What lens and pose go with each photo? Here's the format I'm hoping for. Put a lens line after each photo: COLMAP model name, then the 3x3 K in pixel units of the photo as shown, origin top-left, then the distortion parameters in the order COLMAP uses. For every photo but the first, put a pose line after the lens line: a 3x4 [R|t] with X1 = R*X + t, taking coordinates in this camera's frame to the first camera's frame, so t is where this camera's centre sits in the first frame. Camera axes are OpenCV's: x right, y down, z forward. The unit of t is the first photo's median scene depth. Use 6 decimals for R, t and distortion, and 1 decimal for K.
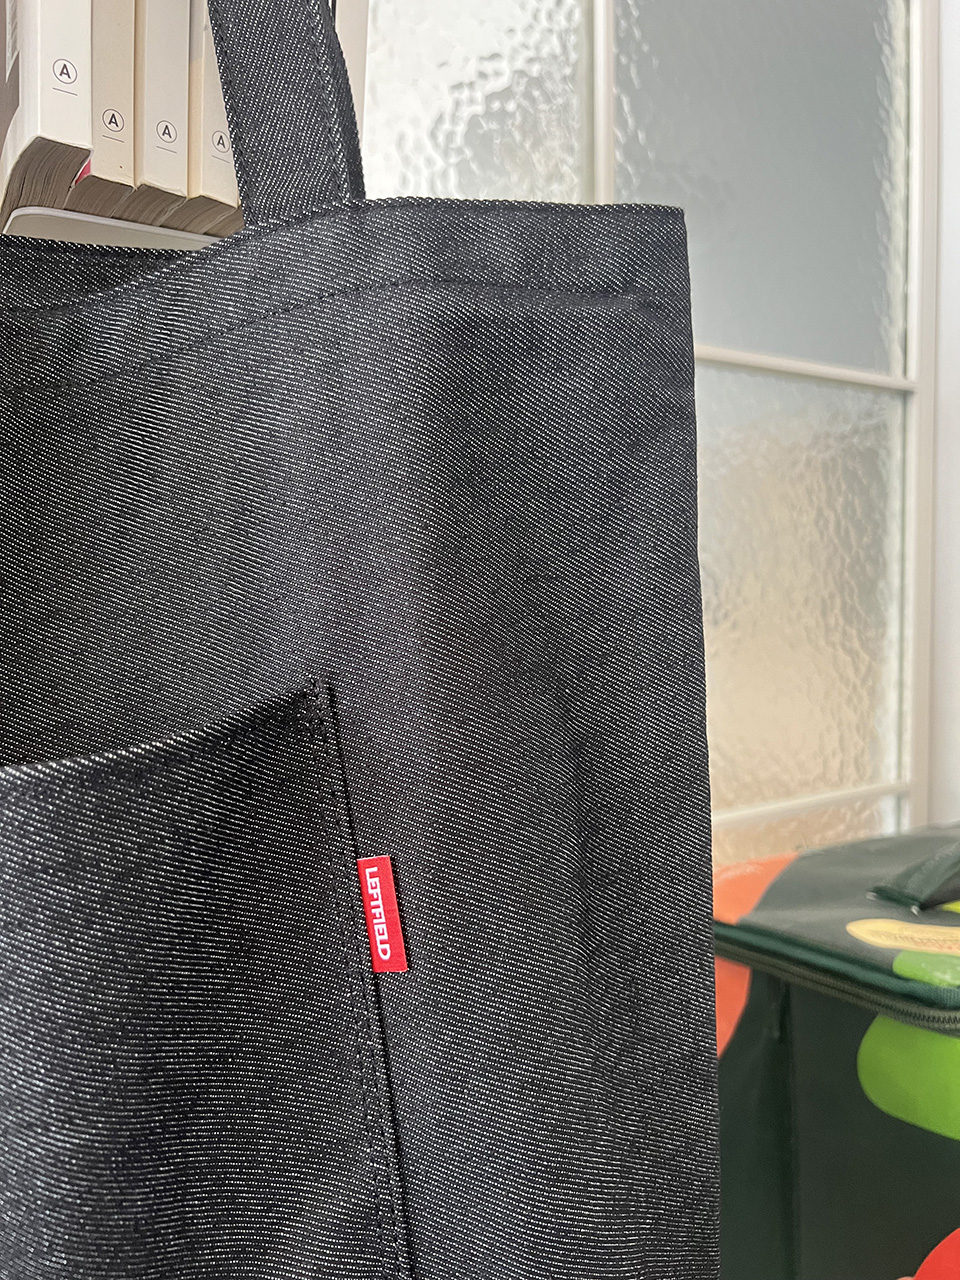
lens RADIAL K [[972.0, 0, 482.6], [0, 972.0, 633.6], [0, 0, 1]] dist [0.067351, -0.090736]
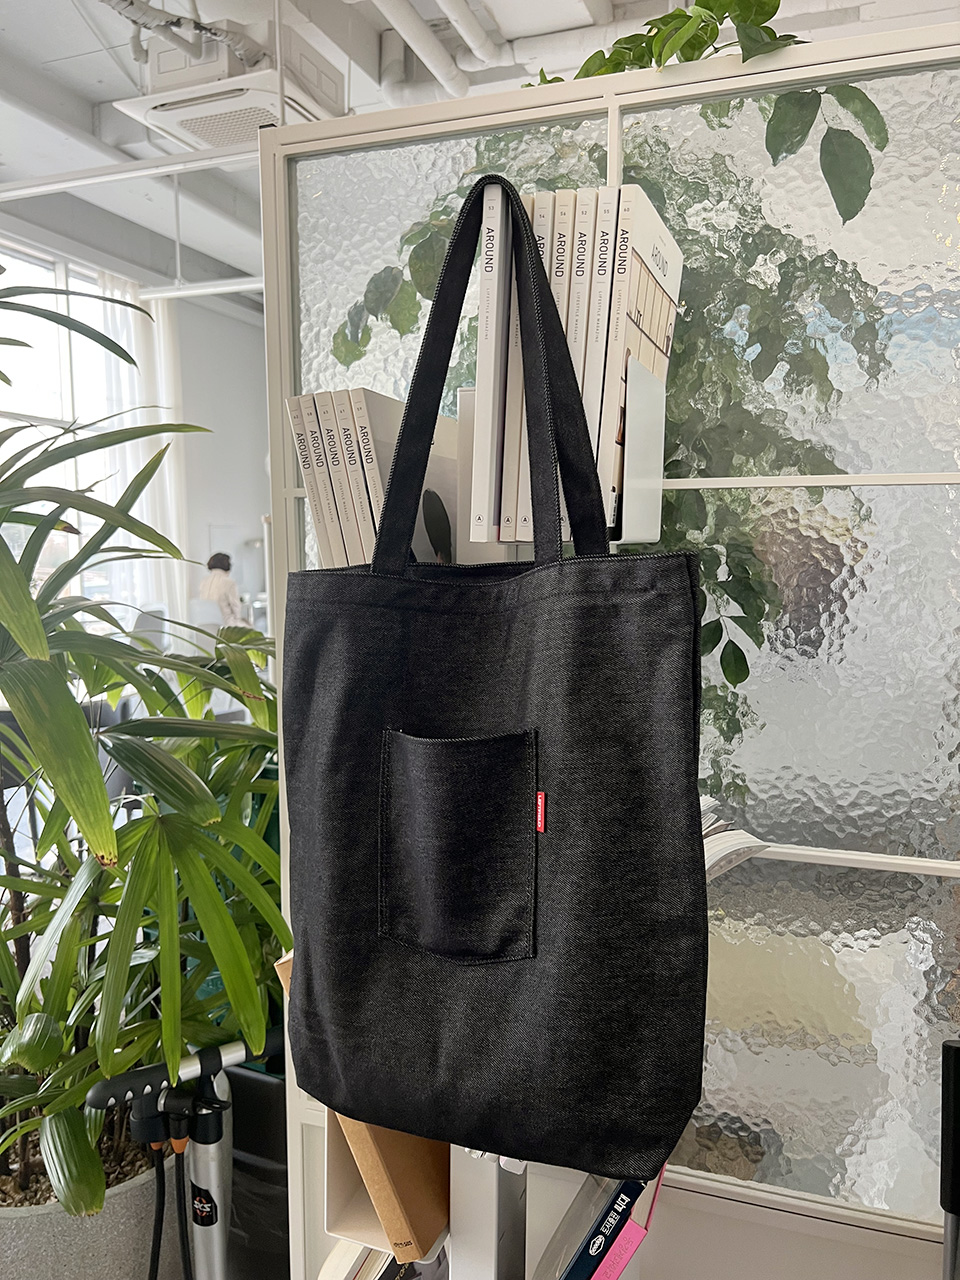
lens RADIAL K [[972.0, 0, 487.3], [0, 972.0, 637.2], [0, 0, 1]] dist [0.067351, -0.090736]
pose [[0.616152, 0.083830, -0.783153, 1.967051], [-0.054048, 0.996476, 0.064141, -0.399255], [0.785771, 0.002807, 0.618512, -0.898074]]
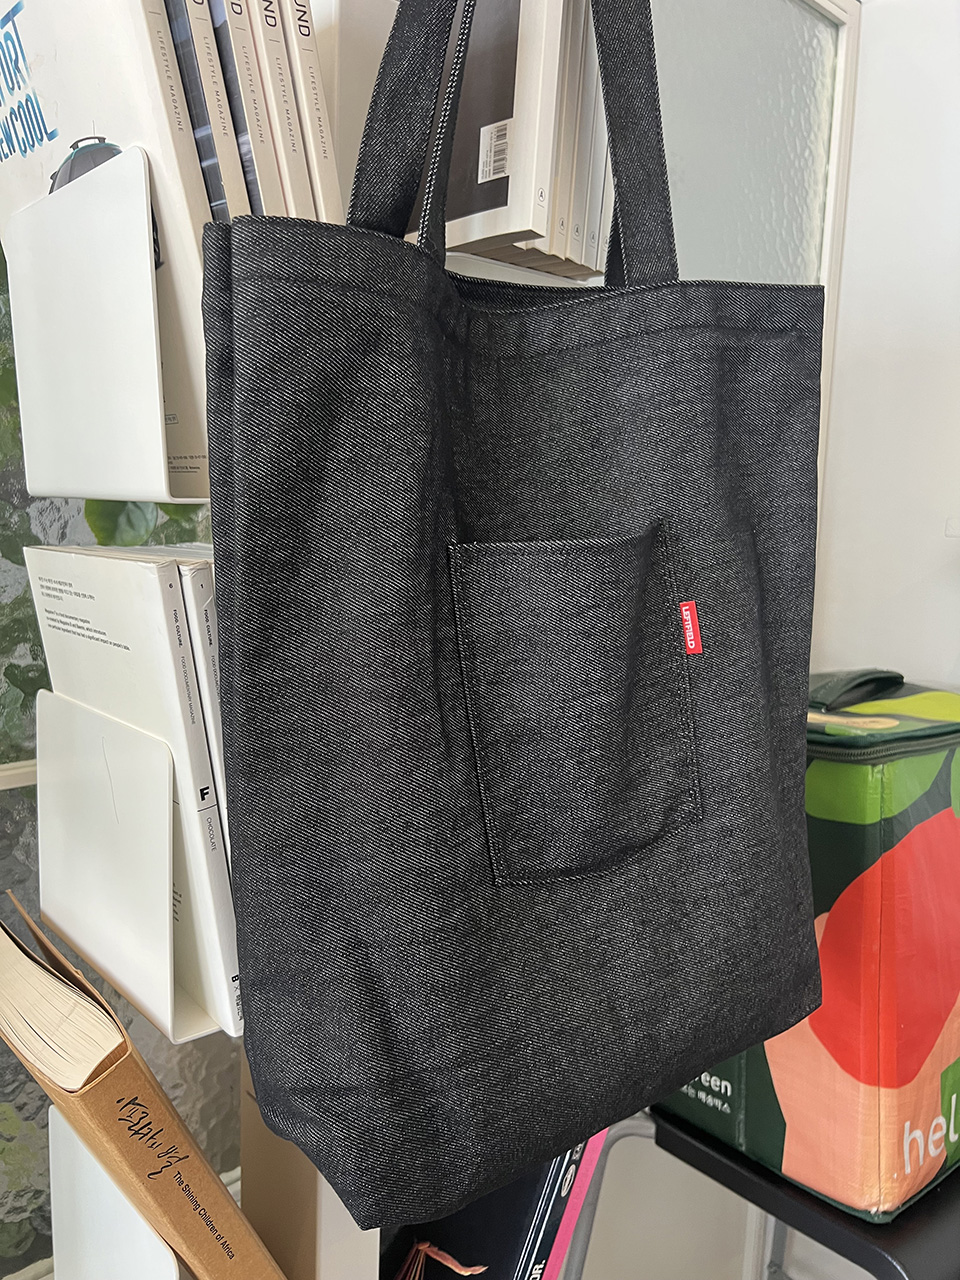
lens RADIAL K [[972.0, 0, 487.6], [0, 972.0, 647.9], [0, 0, 1]] dist [0.067351, -0.090736]
pose [[0.984797, 0.007814, 0.173534, -0.886788], [-0.024281, 0.995373, 0.092970, 0.136933], [-0.172004, -0.095770, 0.980430, -1.003971]]
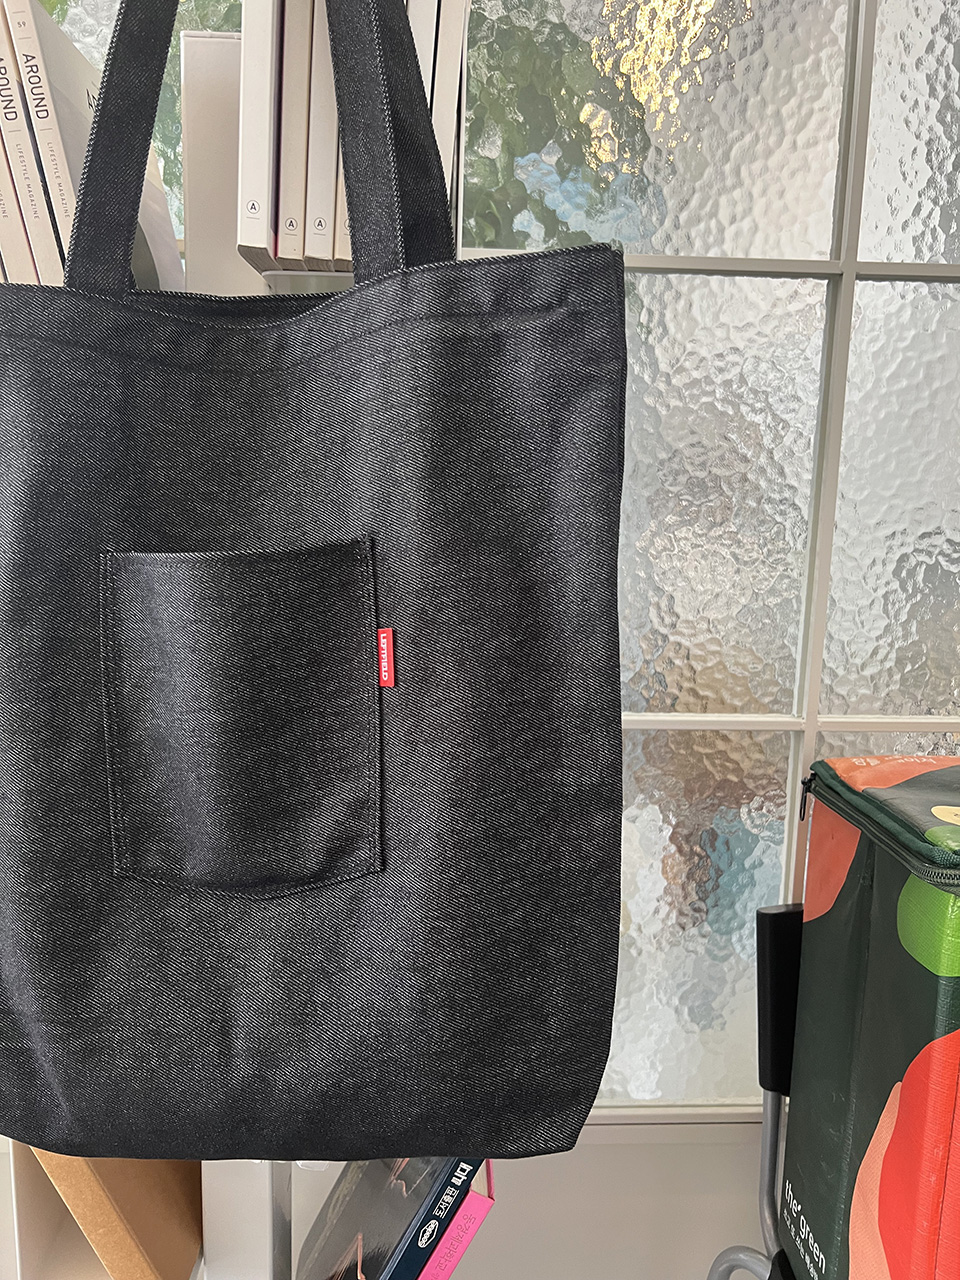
lens RADIAL K [[972.0, 0, 477.3], [0, 972.0, 652.2], [0, 0, 1]] dist [0.067351, -0.090736]
pose [[0.866732, 0.114760, -0.485392, 0.955273], [-0.059483, 0.990008, 0.127850, 0.018211], [0.495214, -0.081939, 0.864898, -0.557538]]
